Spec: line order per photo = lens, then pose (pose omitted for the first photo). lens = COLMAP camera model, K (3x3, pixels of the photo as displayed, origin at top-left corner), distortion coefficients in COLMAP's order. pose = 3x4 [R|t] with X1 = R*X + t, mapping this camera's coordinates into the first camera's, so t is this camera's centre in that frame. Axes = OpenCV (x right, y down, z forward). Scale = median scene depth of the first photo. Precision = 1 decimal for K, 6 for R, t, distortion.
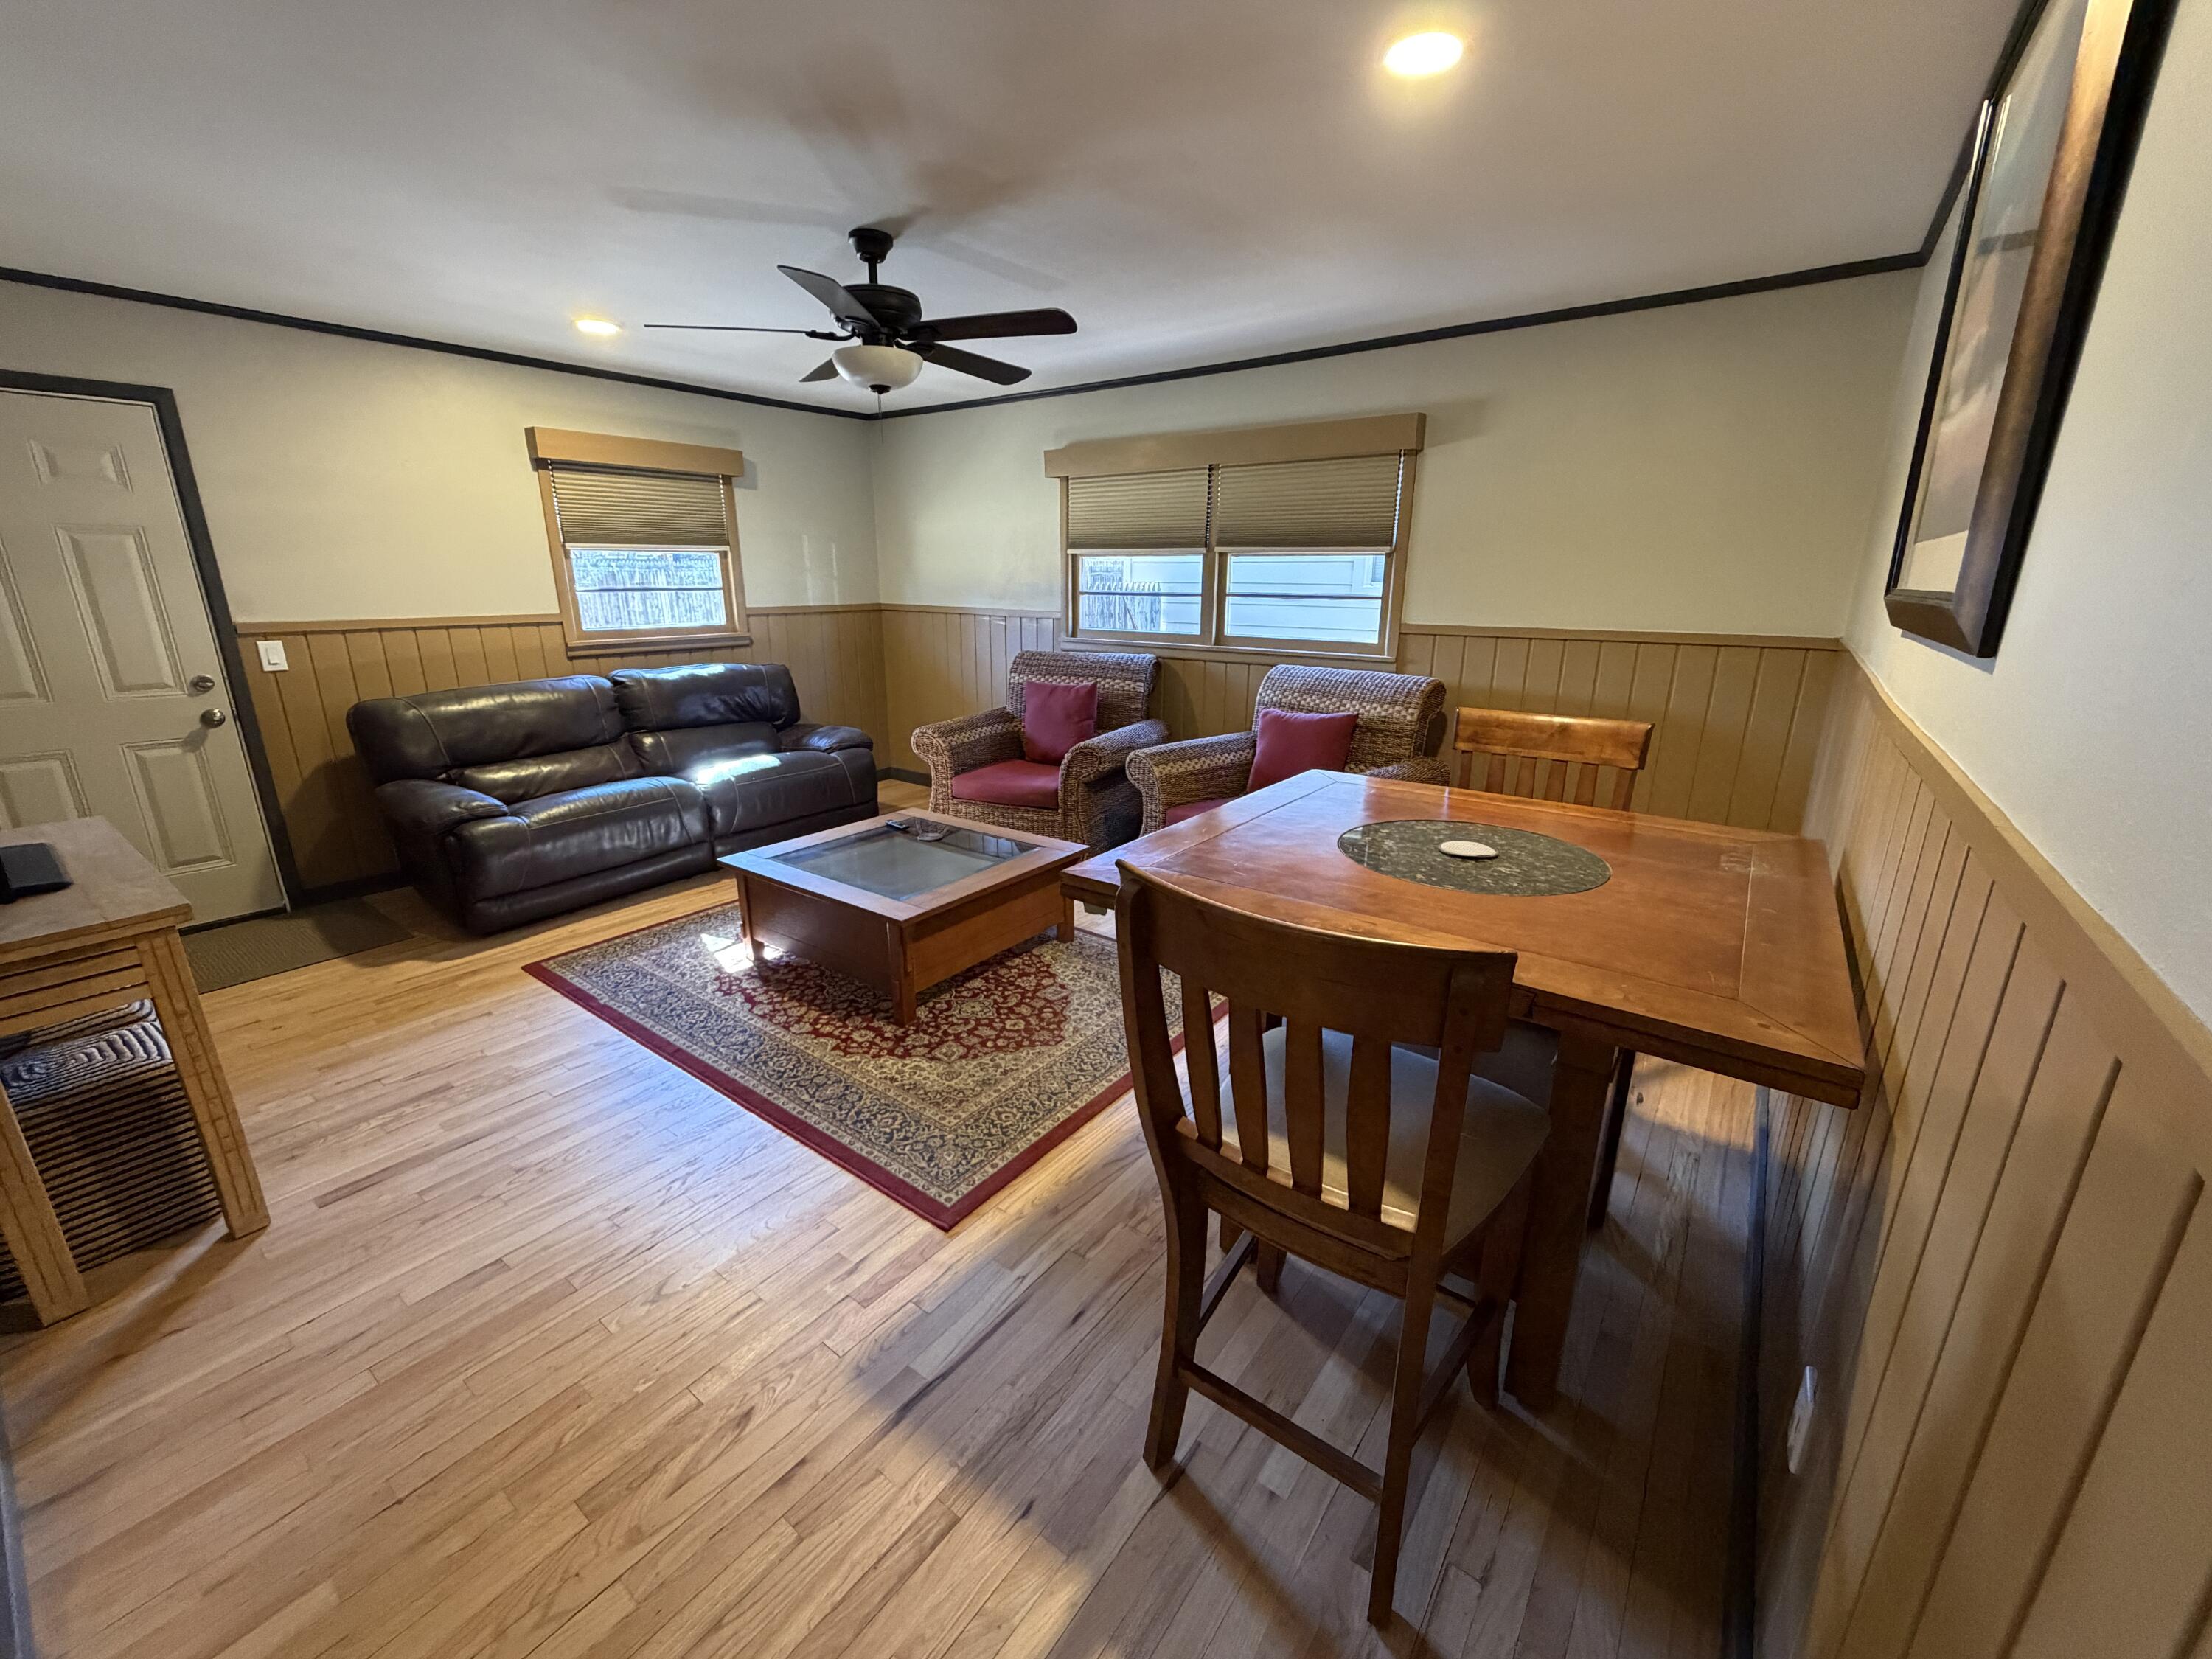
lens RADIAL K [[882.1, 0, 1093.4], [0, 882.1, 824.1], [0, 0, 1]] dist [-0.000827, 0.000170]
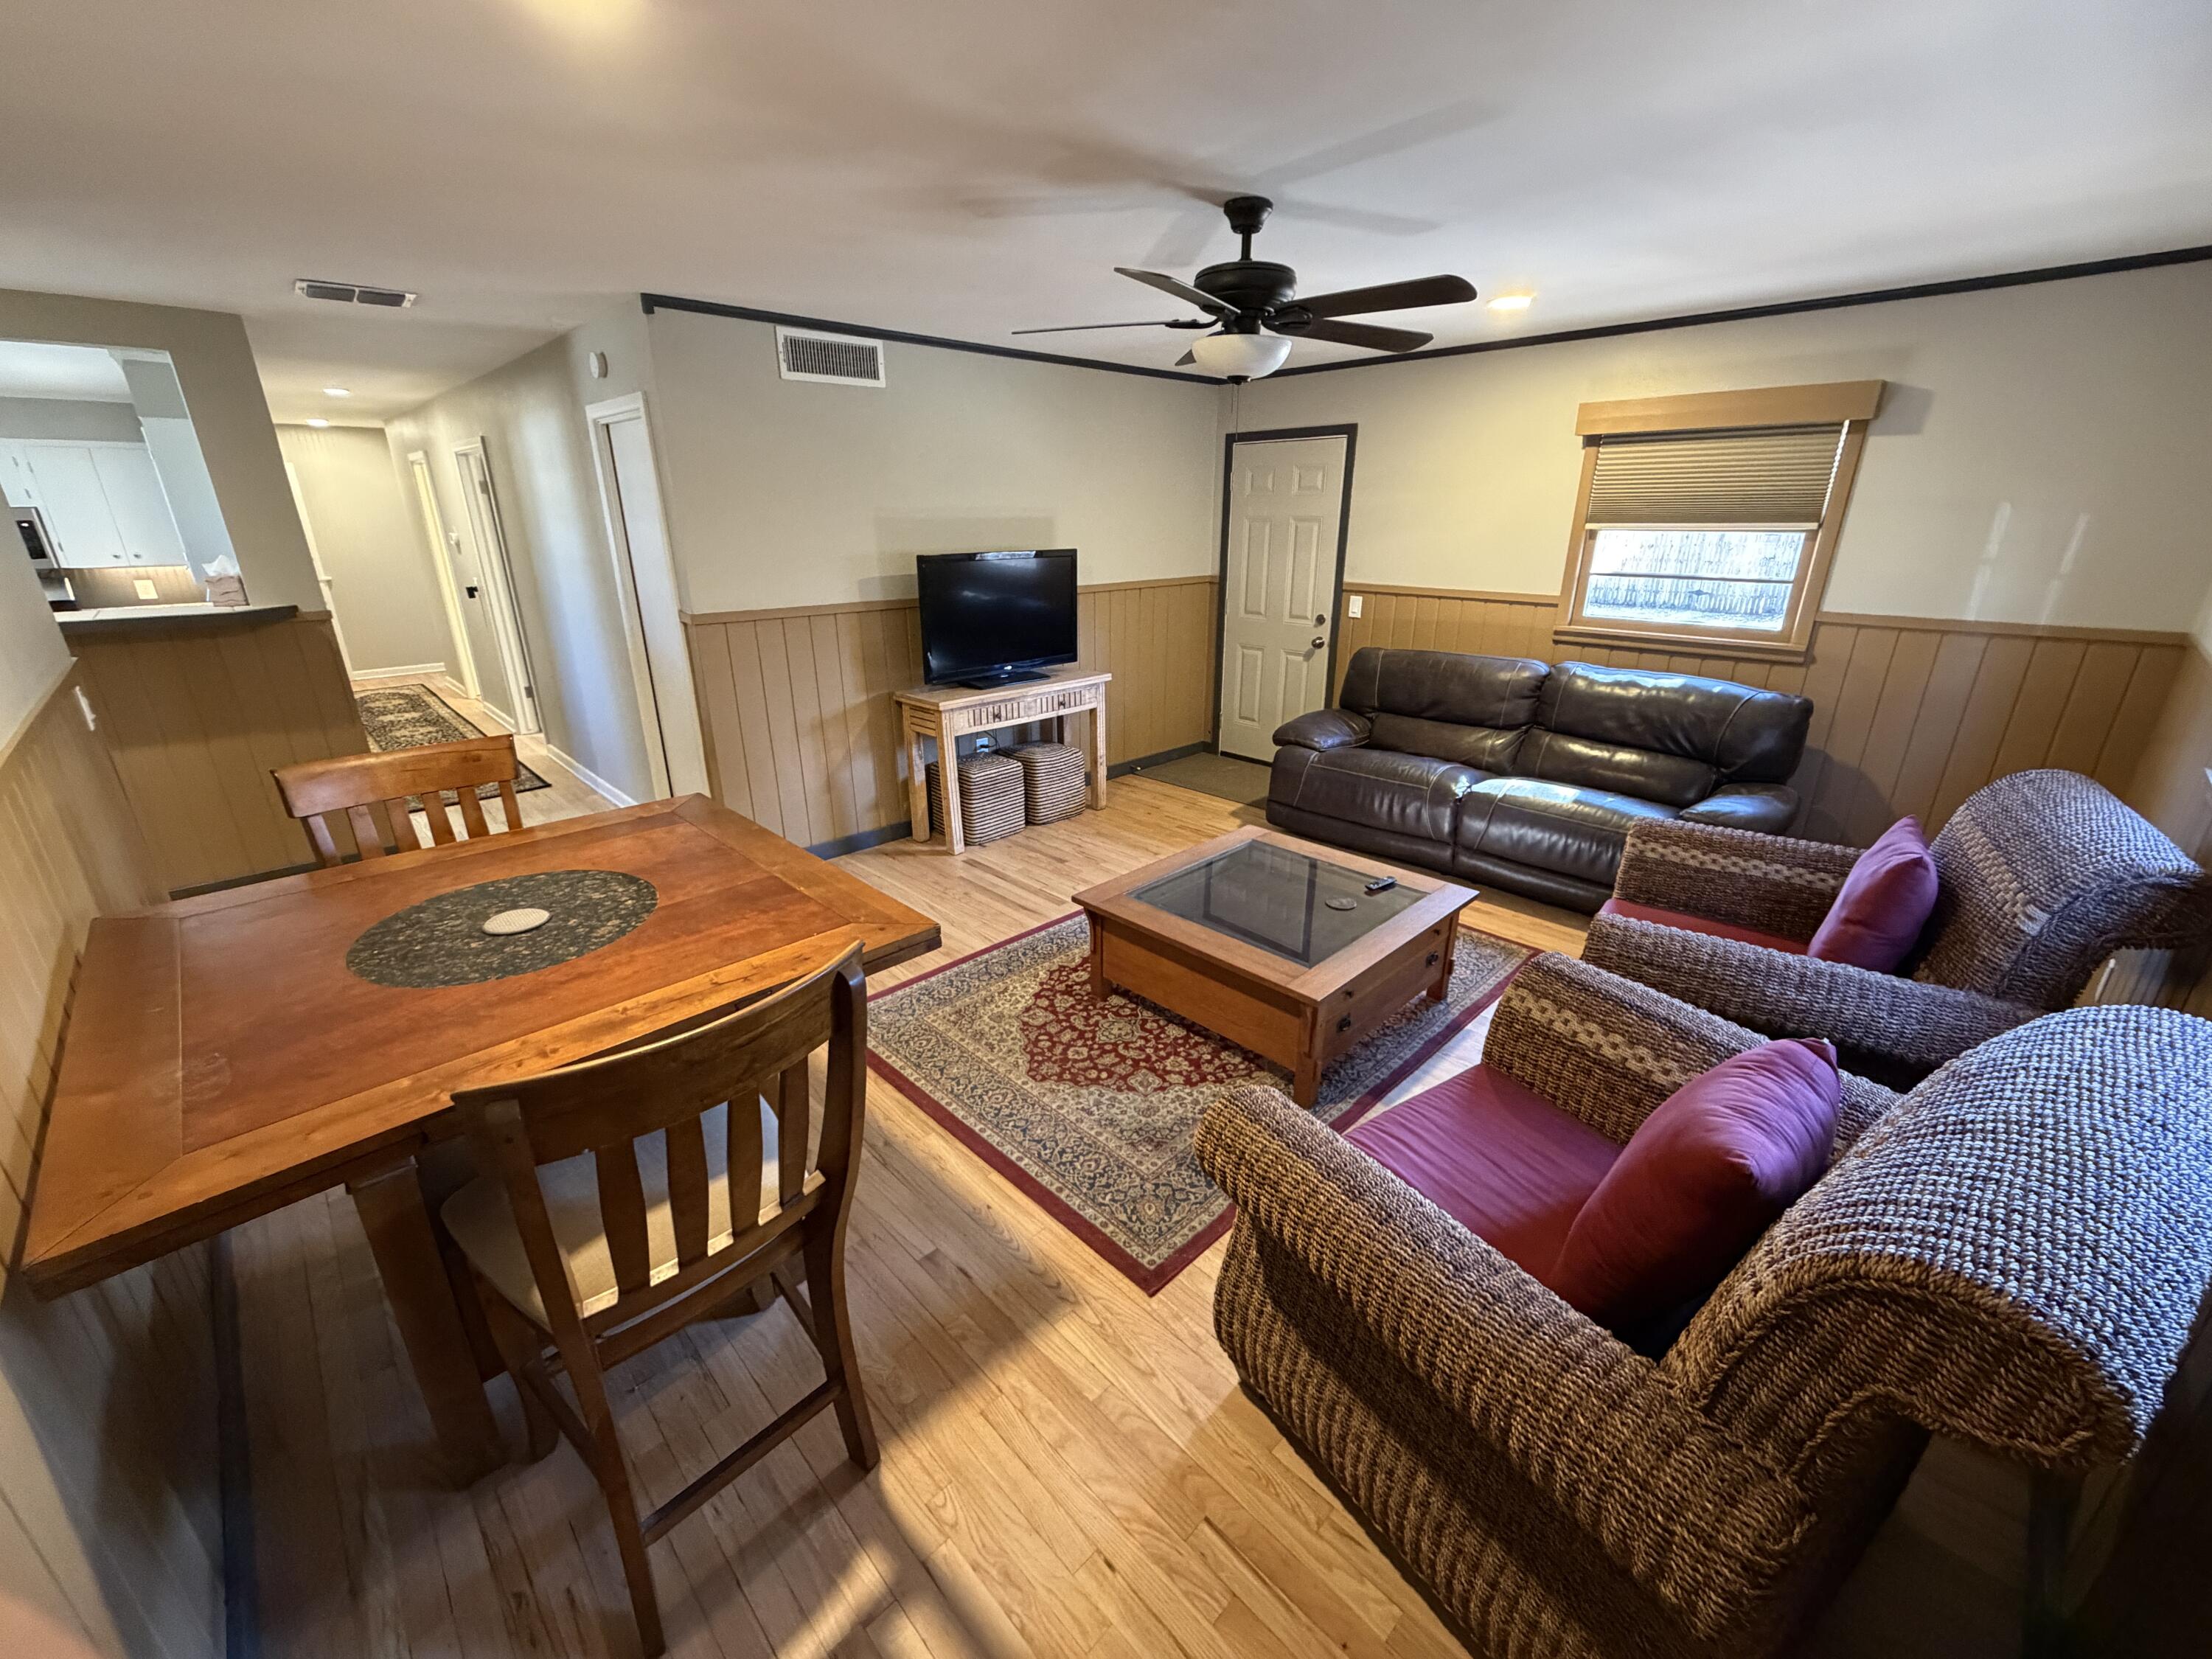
lens RADIAL K [[882.1, 0, 1106.8], [0, 882.1, 825.0], [0, 0, 1]] dist [-0.000827, 0.000170]
pose [[-0.143586, 0.330847, -0.932697, 0.879544], [-0.269345, 0.893821, 0.358522, -0.426940], [0.952280, 0.302696, -0.039228, 1.195425]]
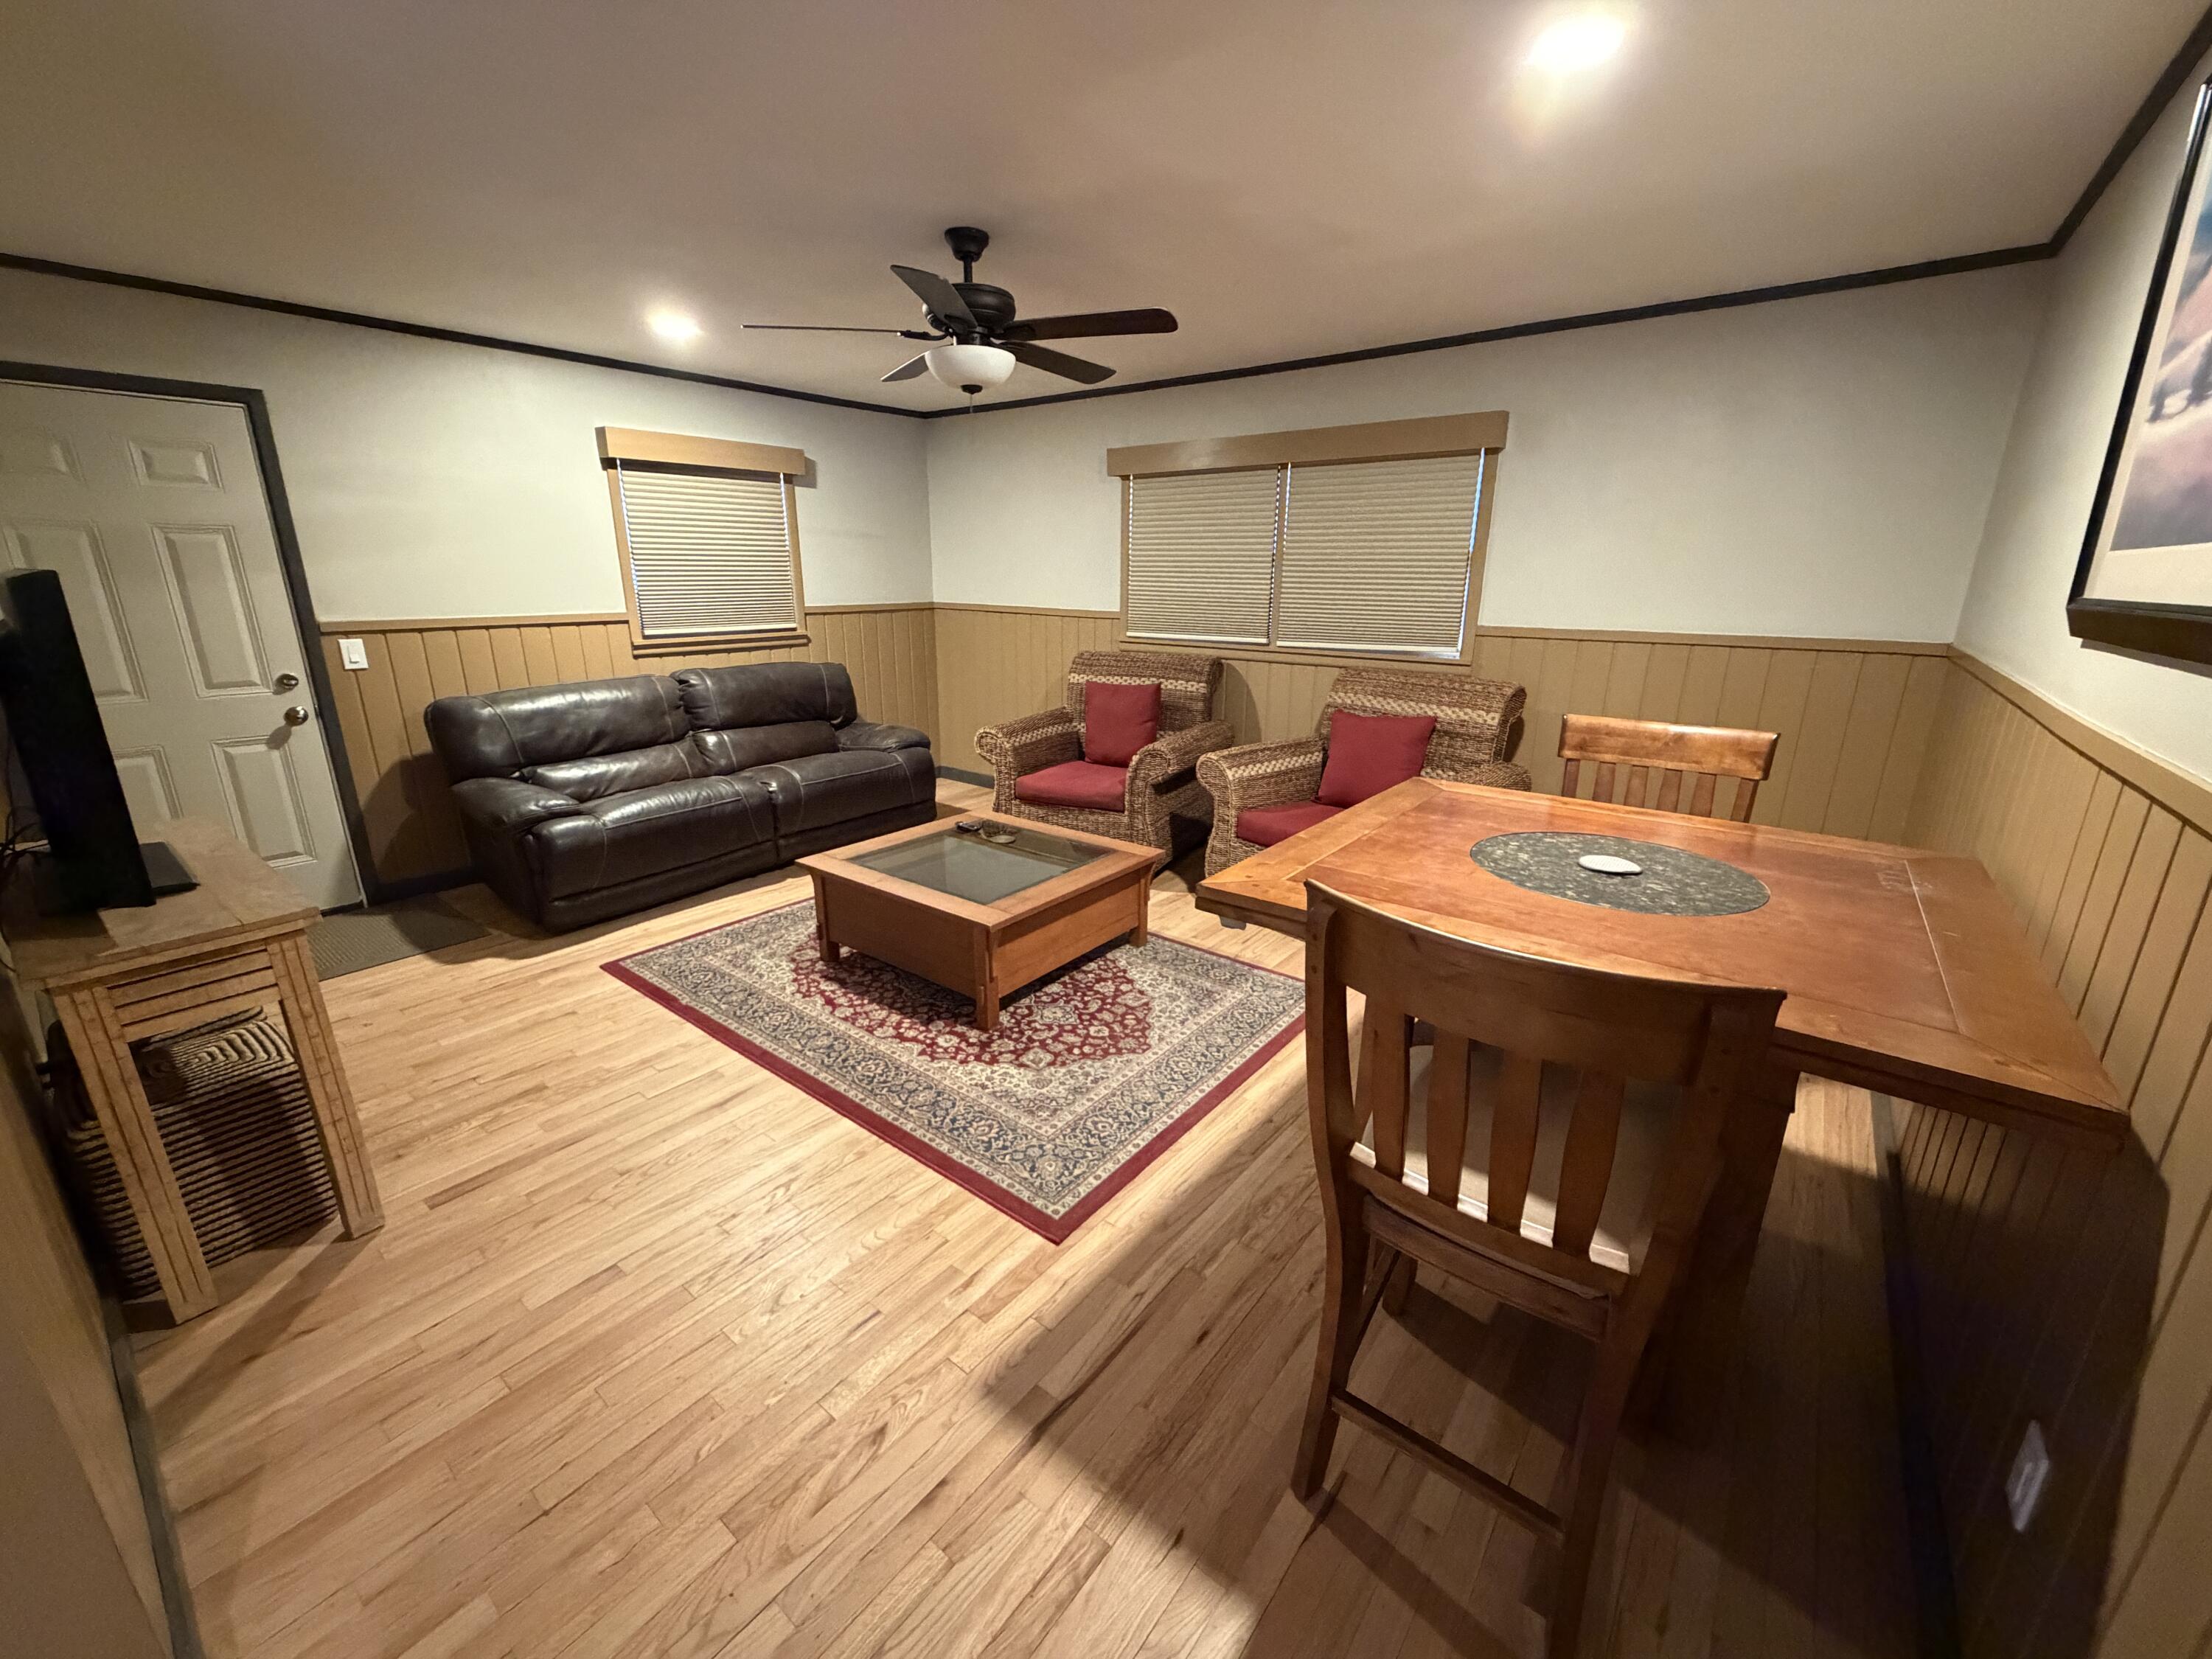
lens RADIAL K [[882.1, 0, 1092.6], [0, 882.1, 823.6], [0, 0, 1]] dist [-0.000827, 0.000170]
pose [[0.999697, 0.008482, -0.023108, -0.090310], [-0.008400, 0.999958, 0.003642, -0.011091], [0.023138, -0.003447, 0.999726, 0.012888]]
